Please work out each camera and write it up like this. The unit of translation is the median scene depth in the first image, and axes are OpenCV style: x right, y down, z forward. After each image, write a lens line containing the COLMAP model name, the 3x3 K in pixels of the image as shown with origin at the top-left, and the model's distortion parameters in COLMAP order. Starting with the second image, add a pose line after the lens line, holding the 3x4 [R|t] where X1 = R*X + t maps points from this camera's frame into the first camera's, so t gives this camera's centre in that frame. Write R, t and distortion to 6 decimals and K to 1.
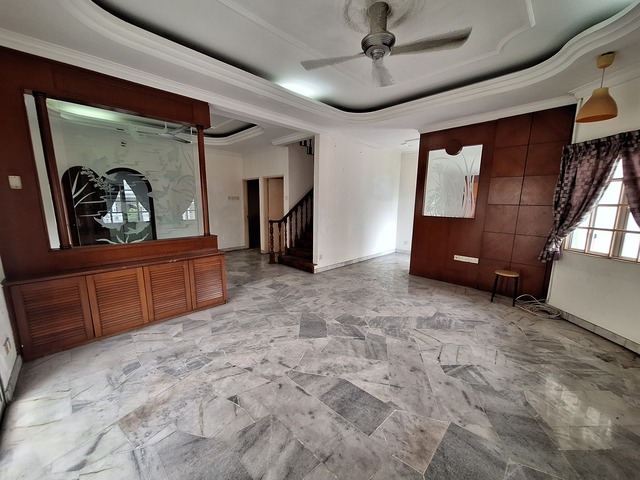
lens RADIAL K [[252.6, 0, 315.9], [0, 252.6, 246.0], [0, 0, 1]] dist [-0.007644, 0.001588]
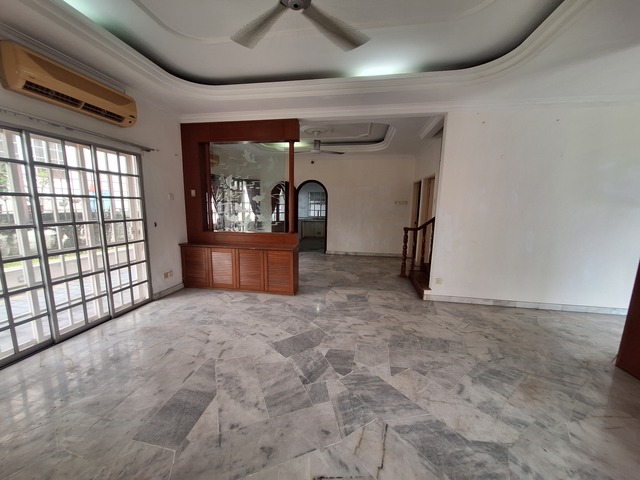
lens RADIAL K [[252.6, 0, 316.0], [0, 252.6, 244.1], [0, 0, 1]] dist [-0.007644, 0.001588]
pose [[0.575551, 0.122461, -0.808544, 0.643871], [-0.150308, 0.987721, 0.042603, -0.064847], [0.803833, 0.097011, 0.586891, 0.458493]]
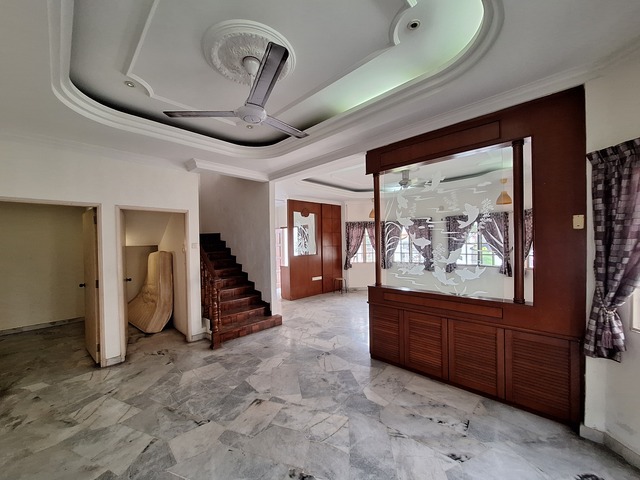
lens RADIAL K [[252.6, 0, 318.0], [0, 252.6, 246.9], [0, 0, 1]] dist [-0.007644, 0.001588]
pose [[-0.015675, -0.024477, 0.999578, -1.504855], [0.191499, 0.981121, 0.027028, -0.276004], [-0.981368, 0.191842, -0.010692, 1.333102]]
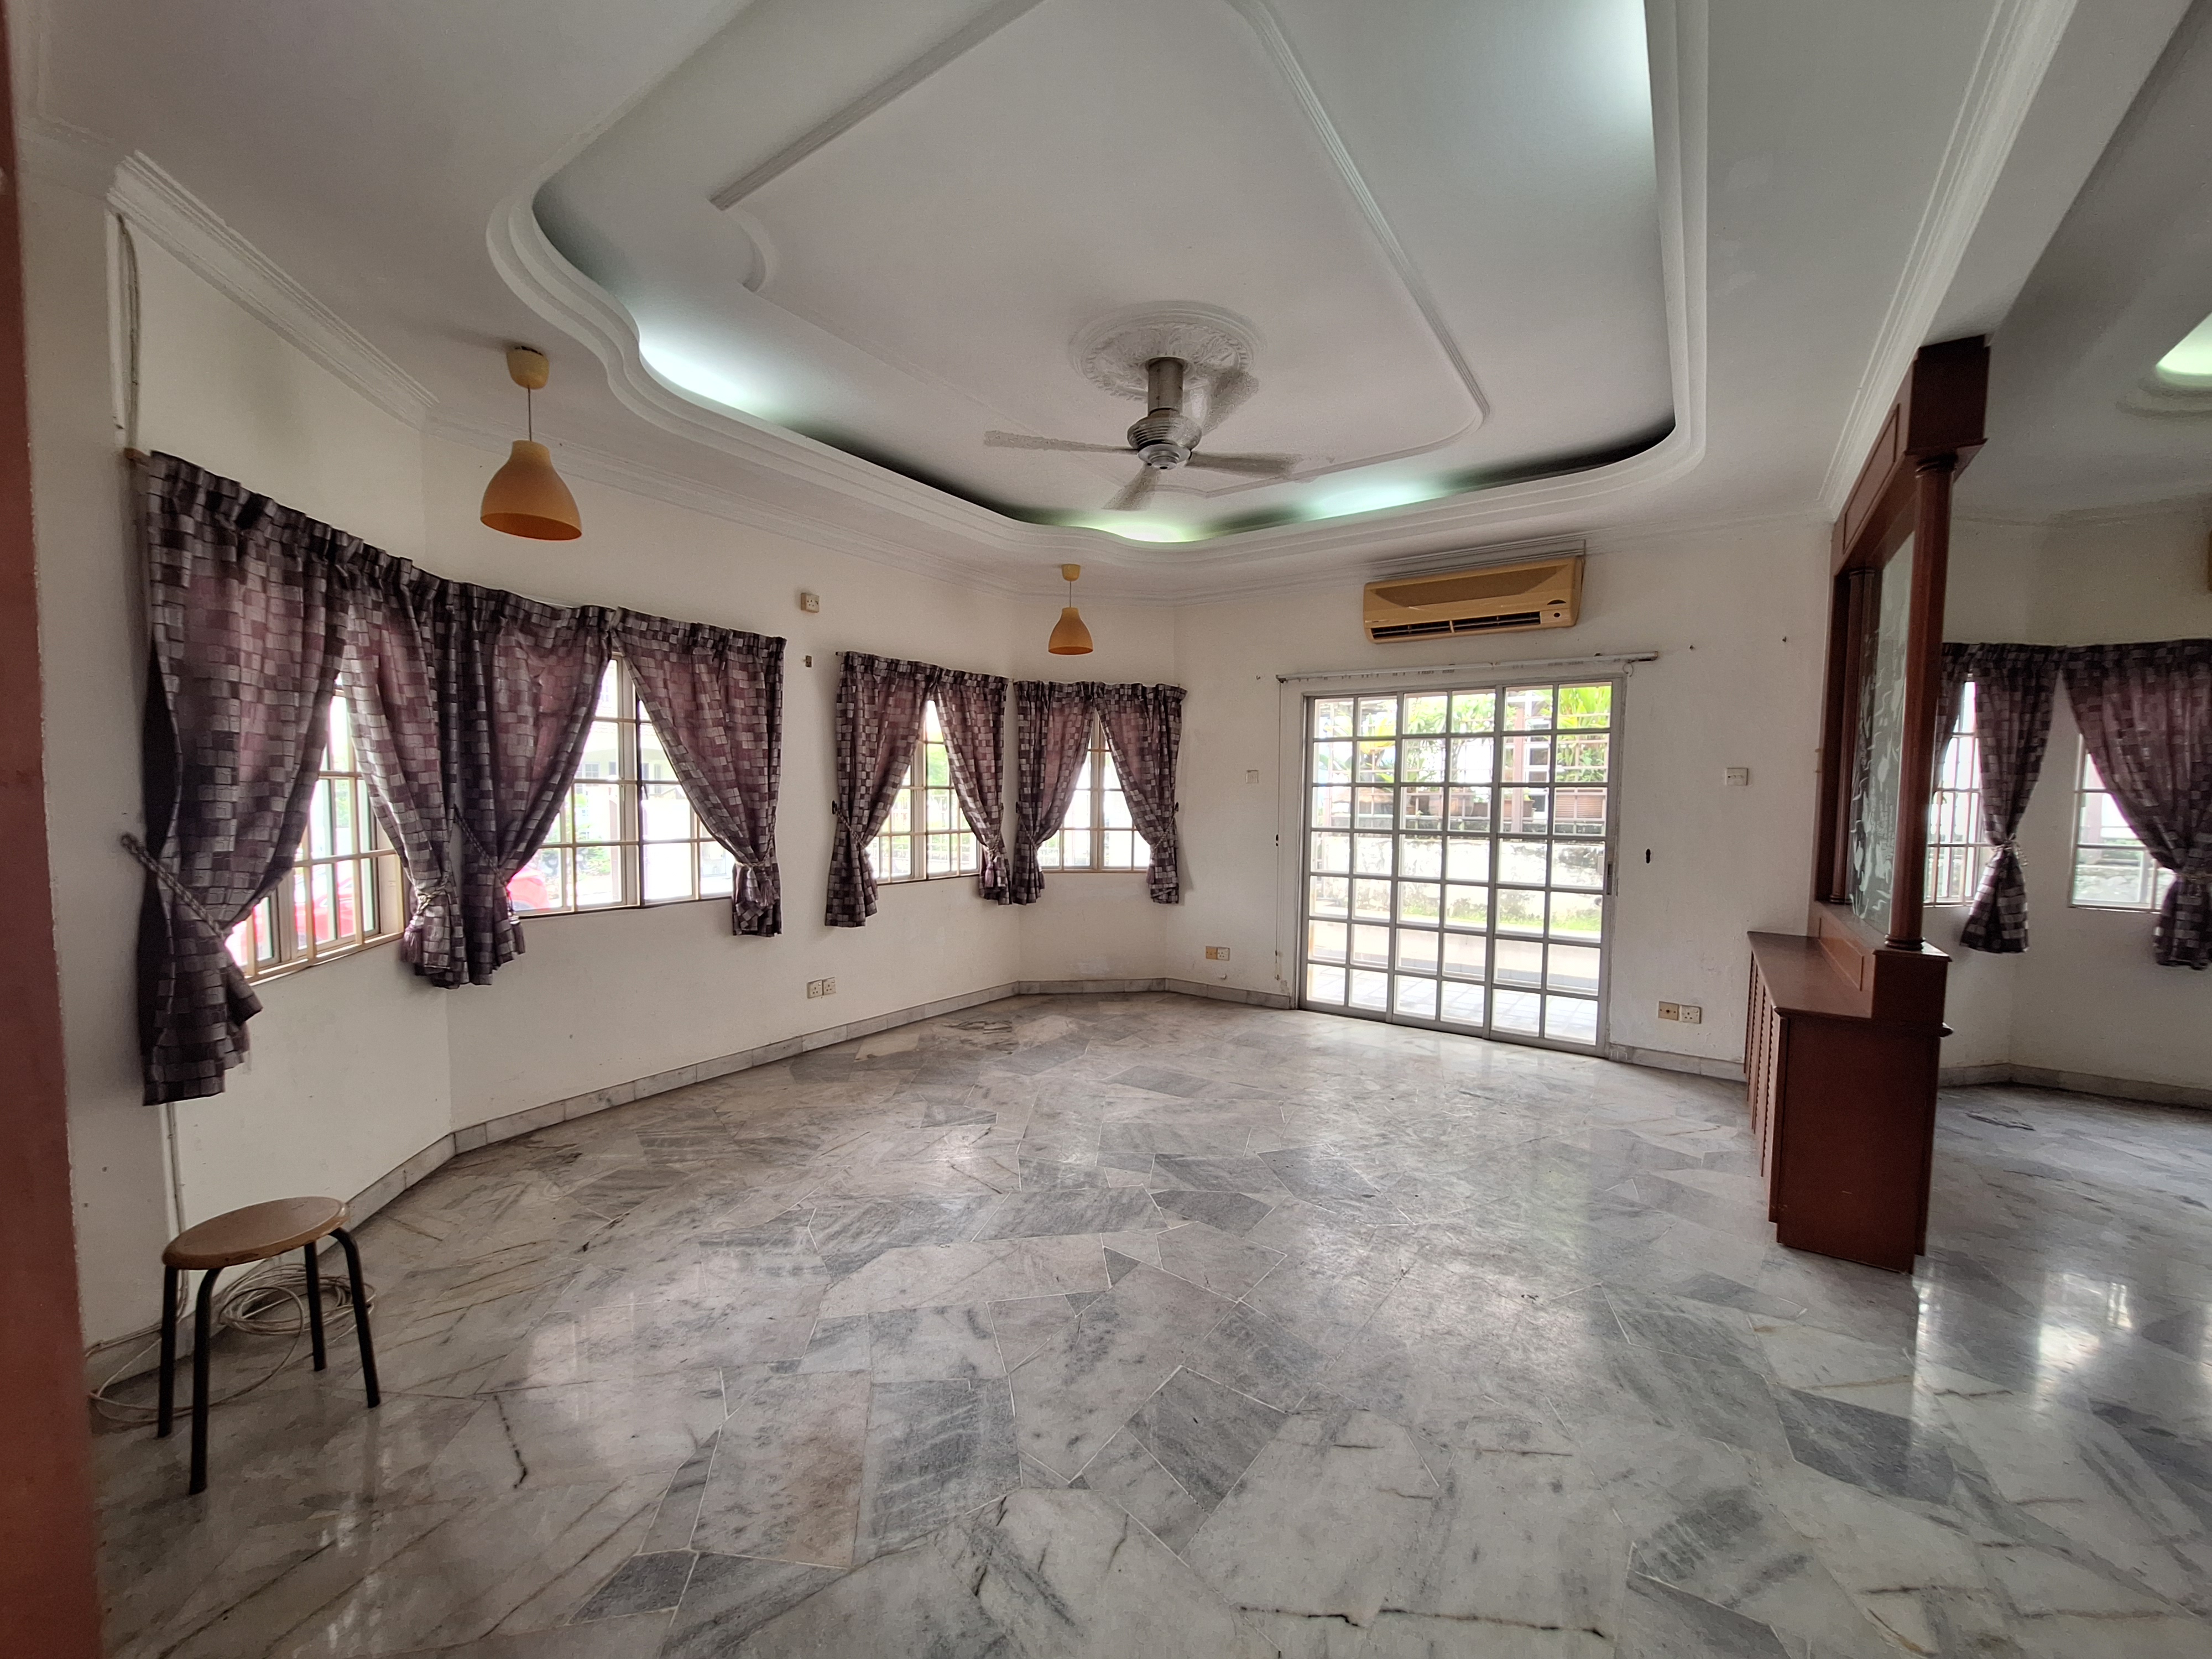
lens RADIAL K [[872.9, 0, 1090.2], [0, 872.9, 843.8], [0, 0, 1]] dist [-0.007644, 0.001588]
pose [[-0.985977, -0.008891, -0.166645, 0.421970], [-0.046829, 0.973198, 0.225150, -0.292343], [0.160177, 0.229797, -0.959967, 1.759395]]
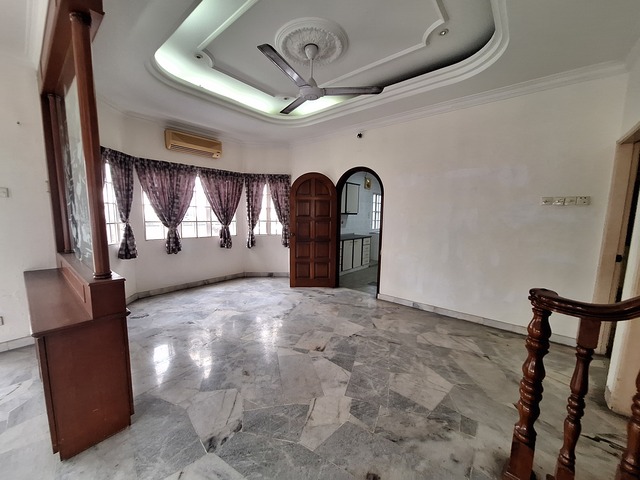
lens RADIAL K [[252.6, 0, 316.9], [0, 252.6, 243.8], [0, 0, 1]] dist [-0.007644, 0.001588]
pose [[0.080759, 0.113045, -0.990302, 0.015043], [-0.184321, 0.978105, 0.096621, -0.230085], [0.979543, 0.174730, 0.099827, 1.448870]]
